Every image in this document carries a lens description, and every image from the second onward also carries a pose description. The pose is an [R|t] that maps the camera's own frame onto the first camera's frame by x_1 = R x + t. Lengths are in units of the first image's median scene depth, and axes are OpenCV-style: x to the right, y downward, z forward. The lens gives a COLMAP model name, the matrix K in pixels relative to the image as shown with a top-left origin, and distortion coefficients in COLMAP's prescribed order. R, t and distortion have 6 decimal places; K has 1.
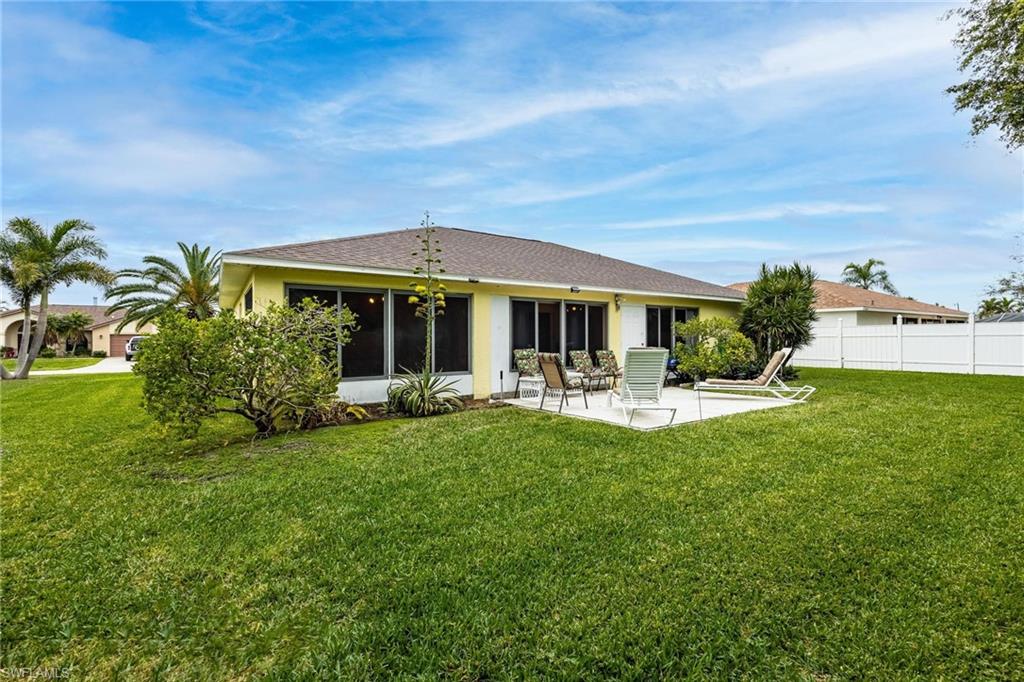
lens RADIAL K [[426.8, 0, 513.0], [0, 426.8, 346.6], [0, 0, 1]] dist [0.003850, 0.000318]
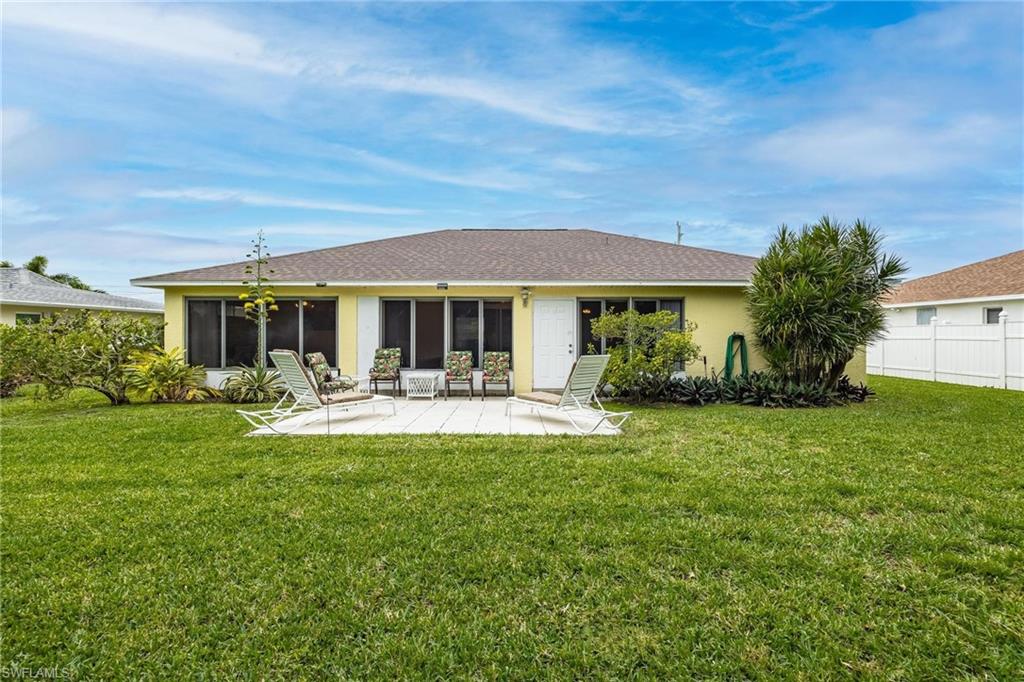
lens RADIAL K [[421.0, 0, 511.6], [0, 421.0, 346.0], [0, 0, 1]] dist [0.001342, 0.000057]
pose [[0.841673, 0.004135, -0.539972, 0.759134], [-0.014461, 0.999785, -0.014884, 0.009164], [0.539794, 0.020336, 0.841551, 0.309986]]
